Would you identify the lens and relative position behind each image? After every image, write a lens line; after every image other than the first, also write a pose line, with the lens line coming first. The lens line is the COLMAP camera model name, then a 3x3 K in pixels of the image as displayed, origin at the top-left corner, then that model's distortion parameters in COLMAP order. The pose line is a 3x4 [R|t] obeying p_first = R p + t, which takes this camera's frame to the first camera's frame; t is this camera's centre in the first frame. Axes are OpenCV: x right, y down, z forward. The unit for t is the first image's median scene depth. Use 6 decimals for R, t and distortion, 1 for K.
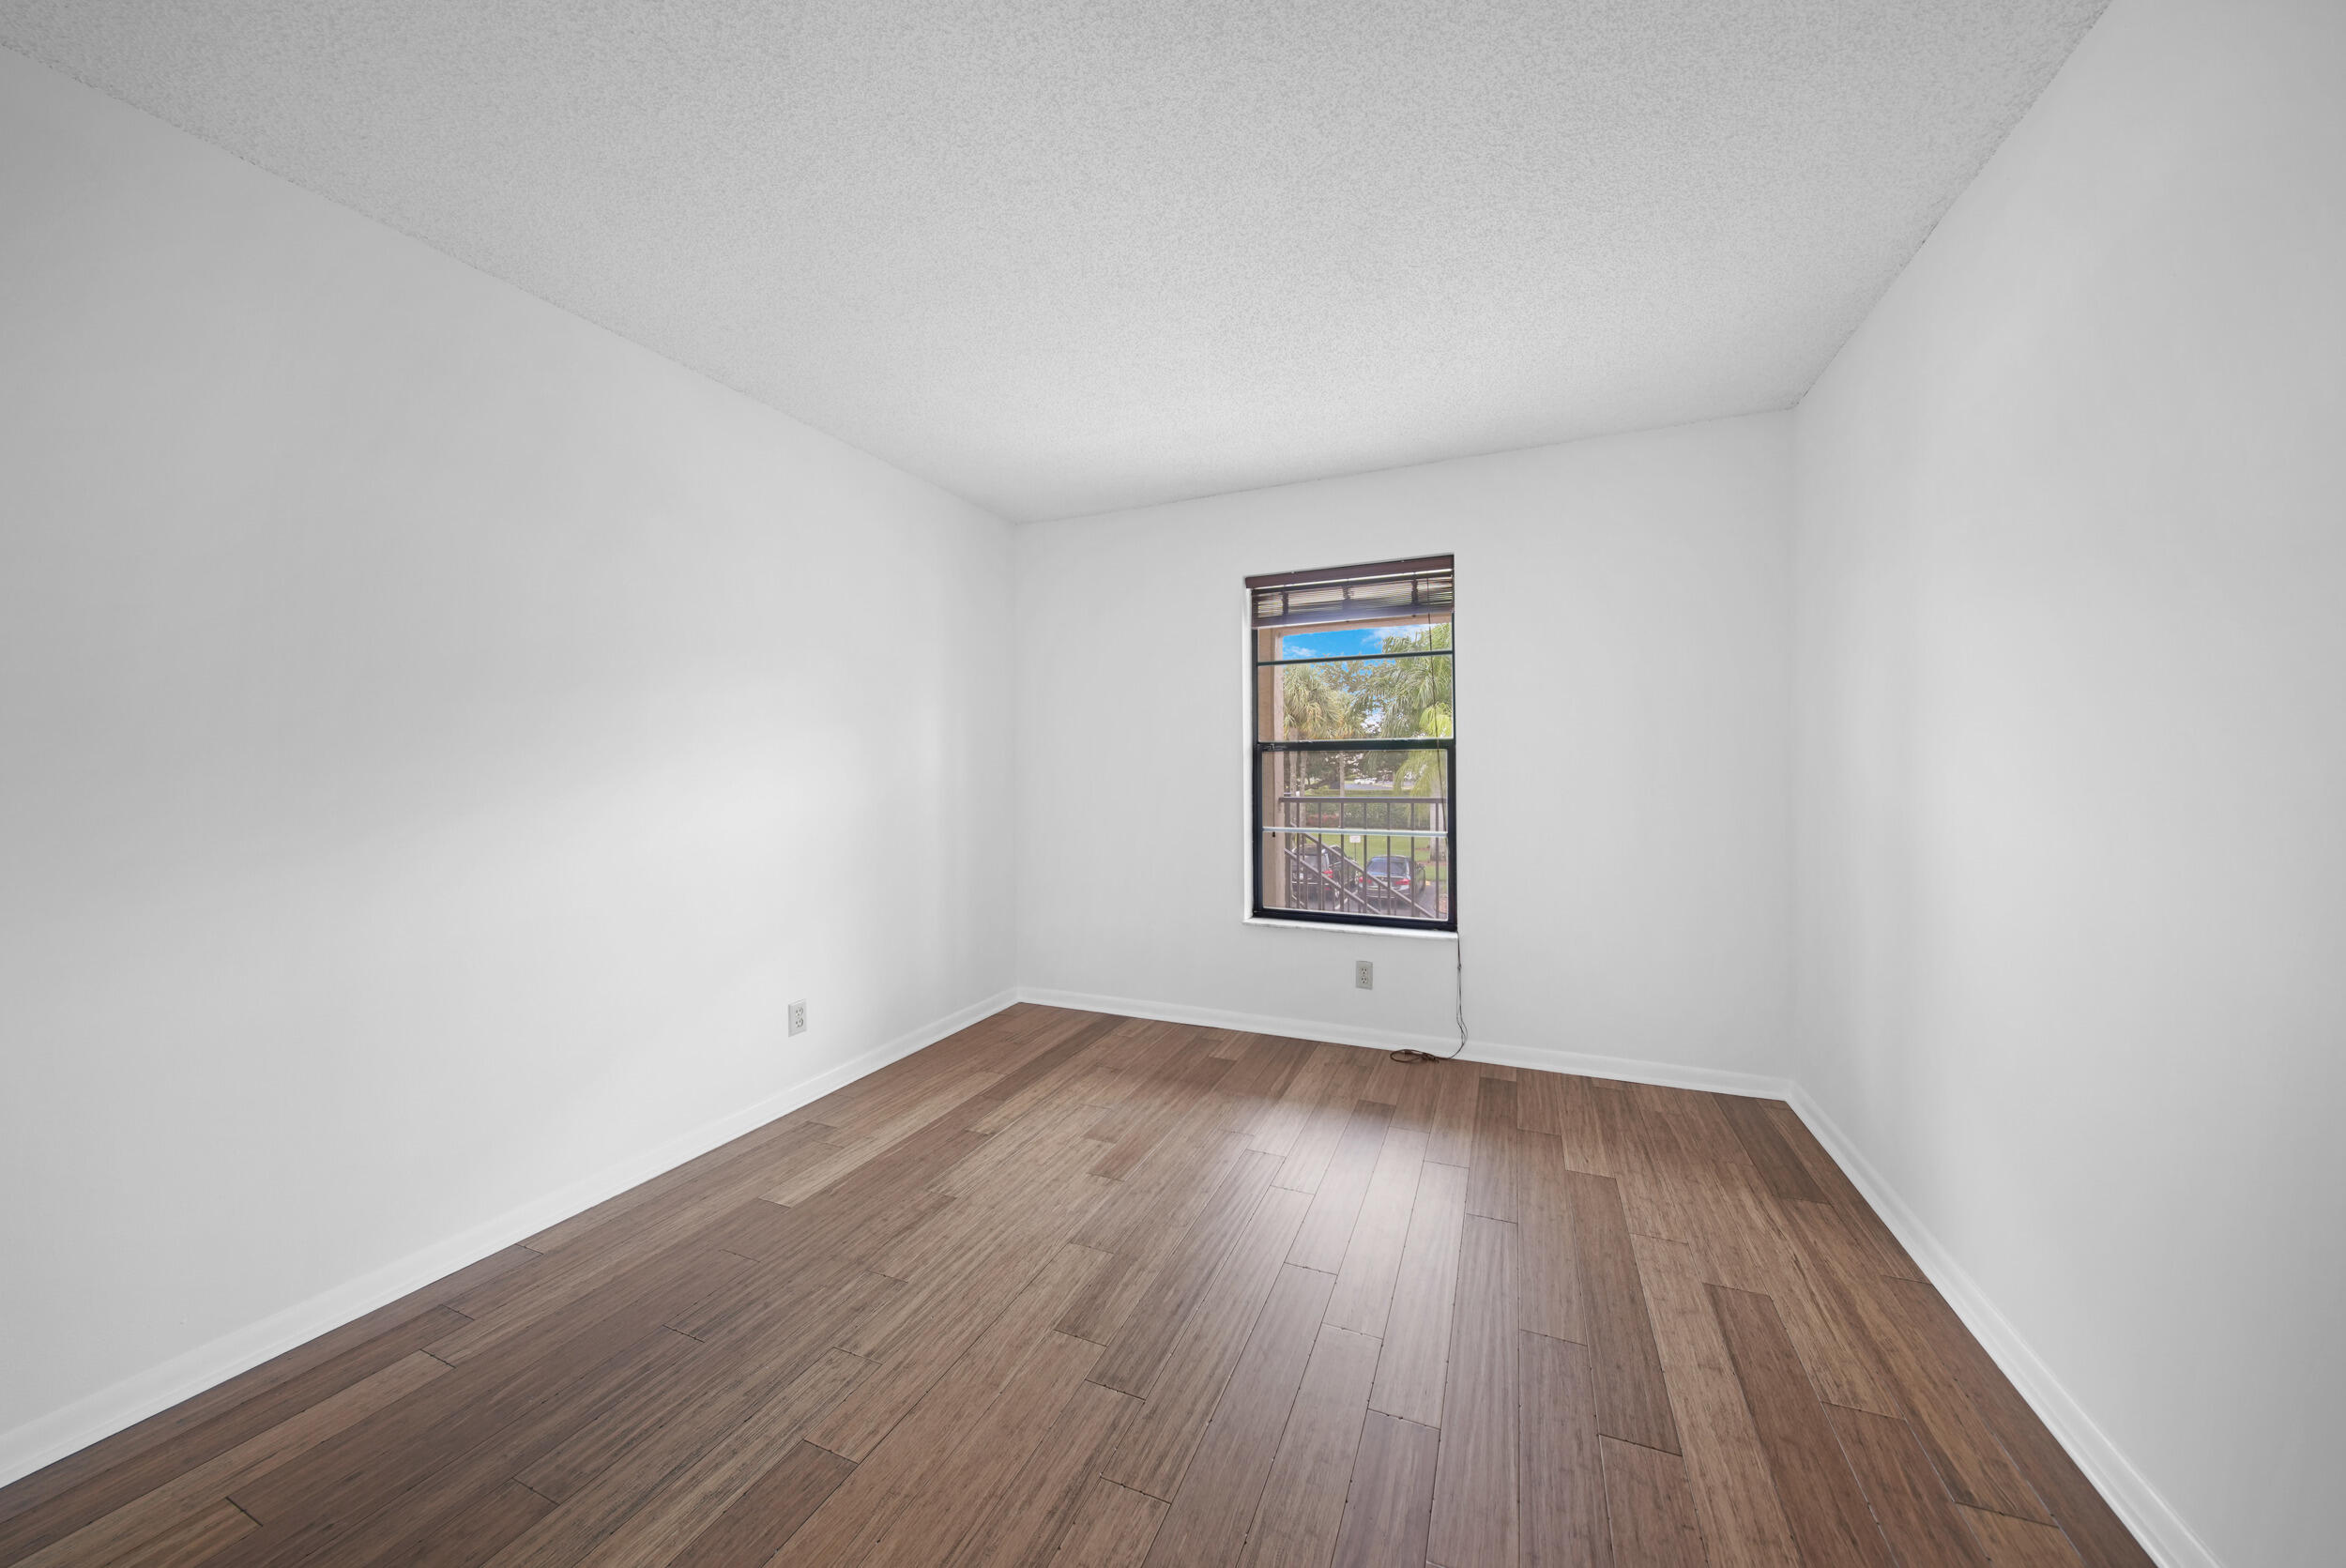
lens RADIAL K [[811.6, 0, 1167.6], [0, 811.6, 783.0], [0, 0, 1]] dist [0.010020, -0.000378]
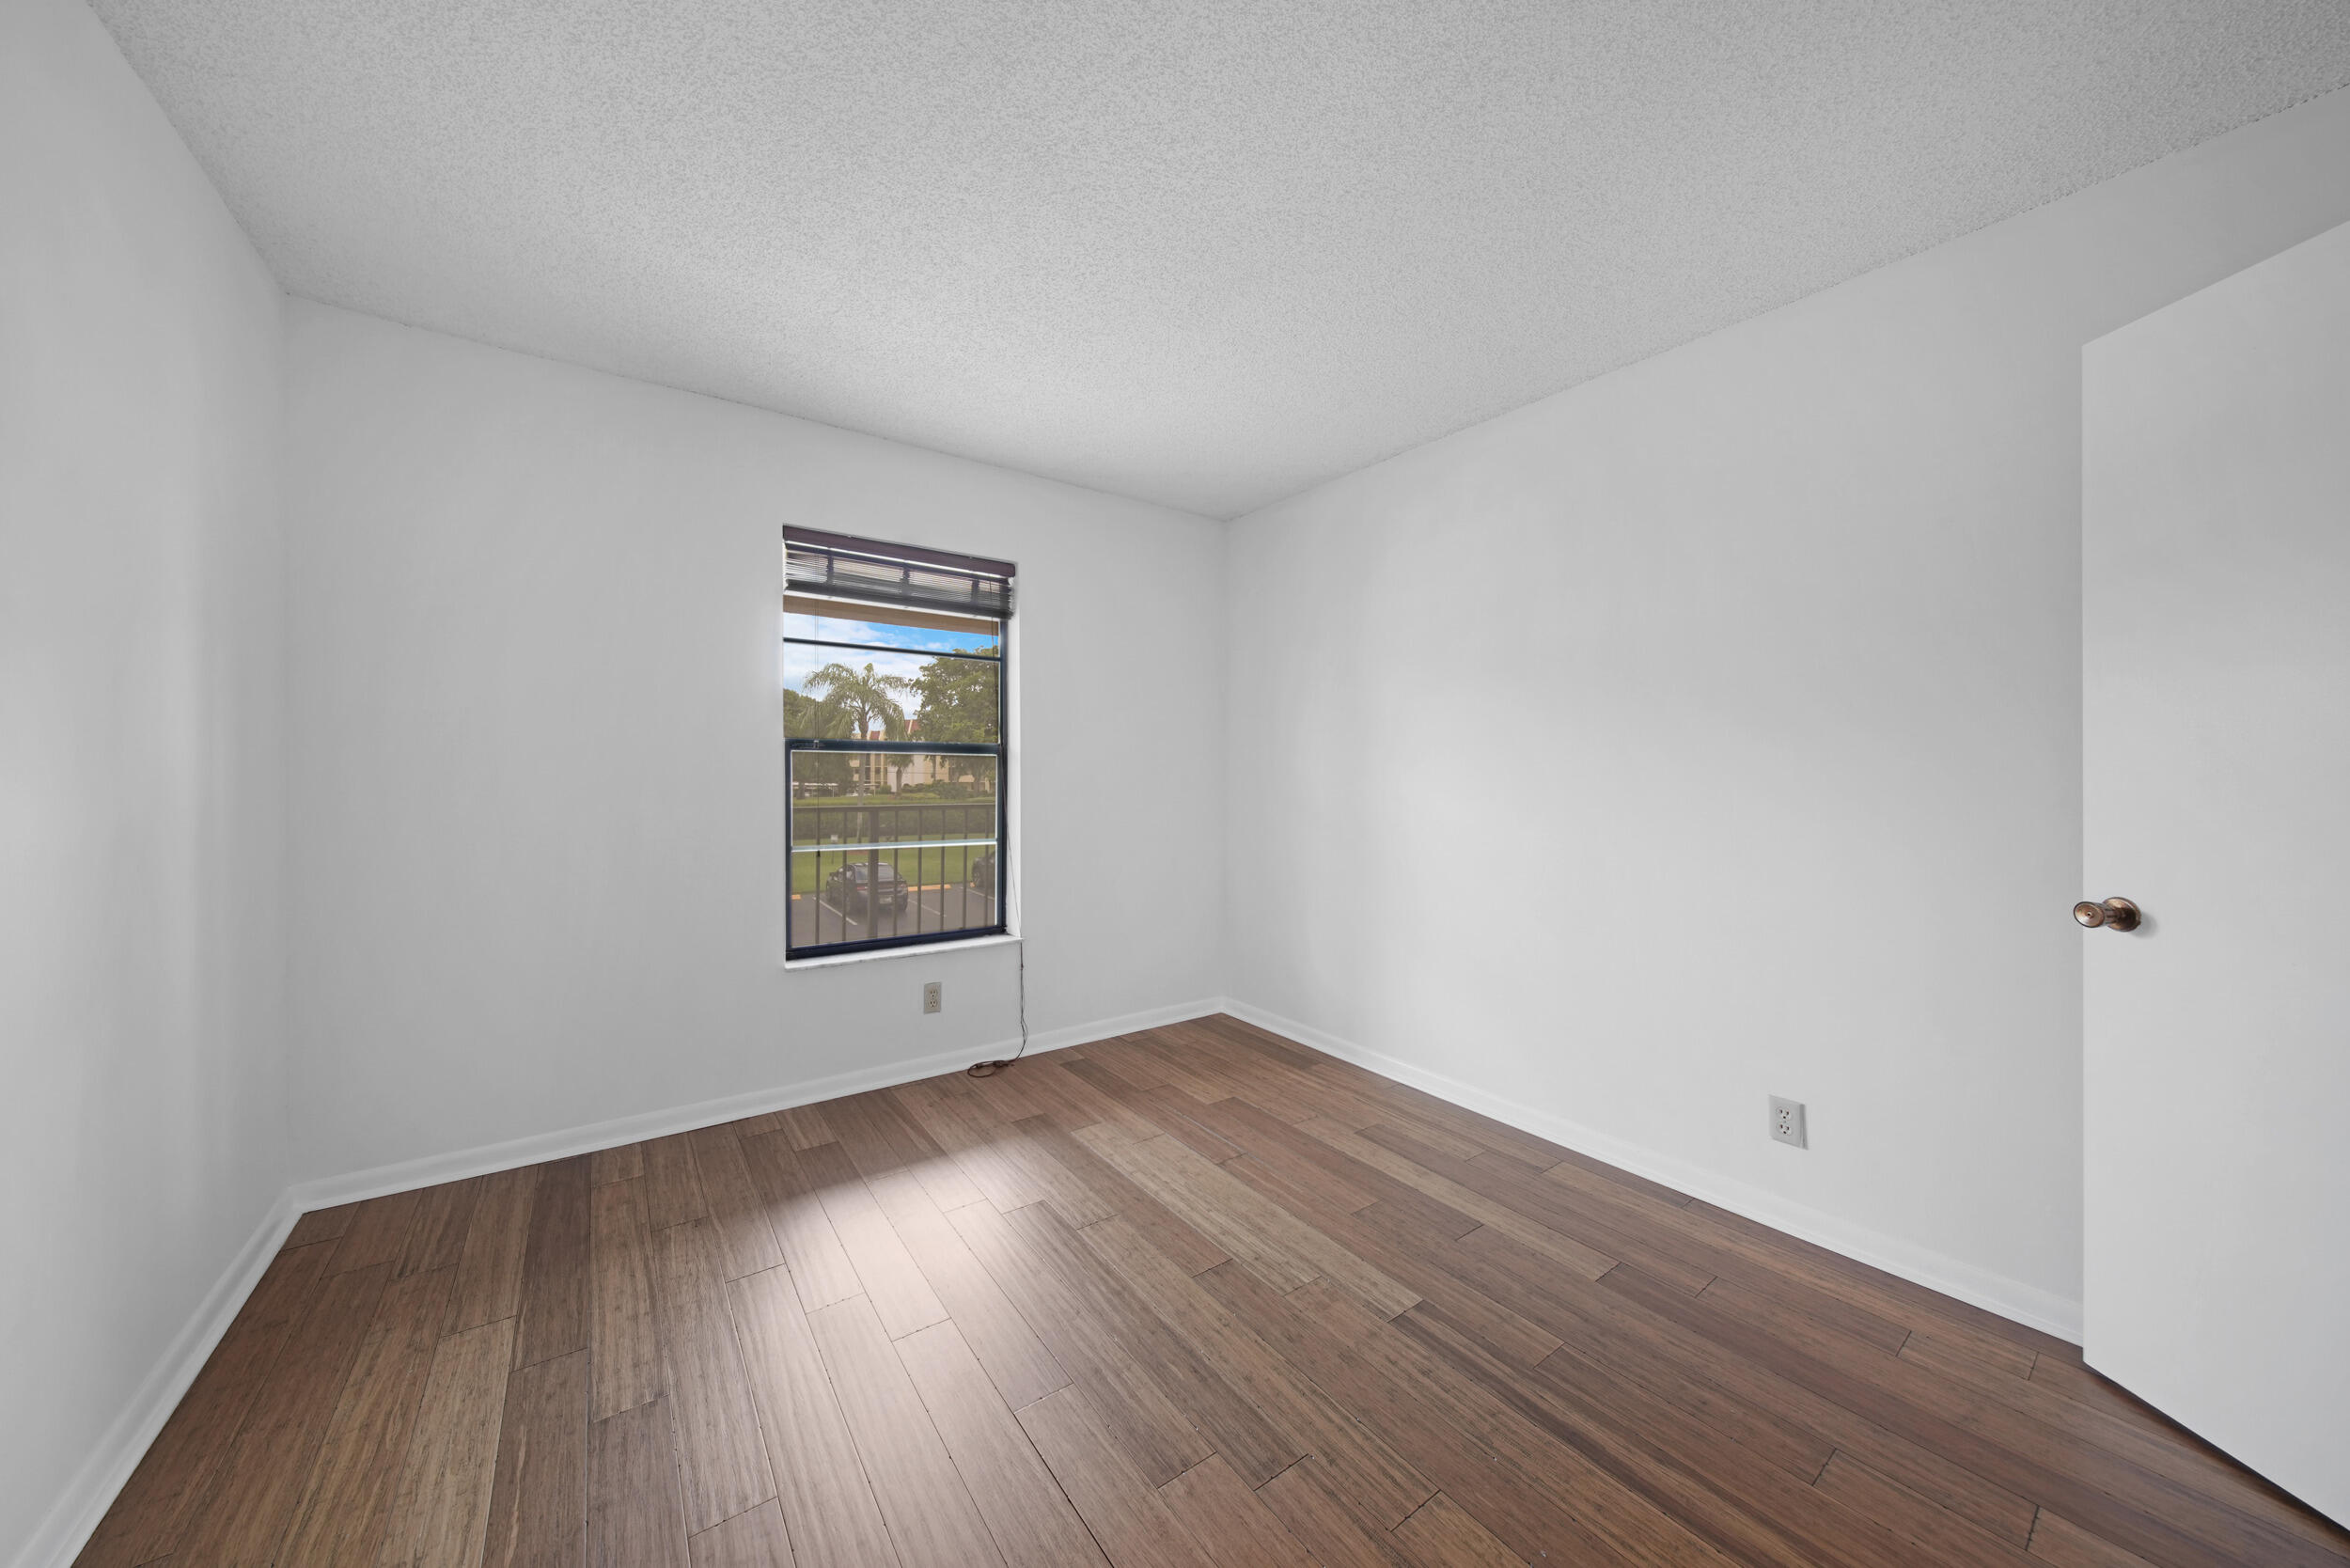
lens RADIAL K [[813.0, 0, 1185.7], [0, 813.0, 780.1], [0, 0, 1]] dist [0.010020, -0.000378]
pose [[0.510666, 0.001074, 0.859778, -0.447333], [0.005855, 0.999972, -0.004727, -0.002560], [-0.859759, 0.007448, 0.510645, 0.318393]]
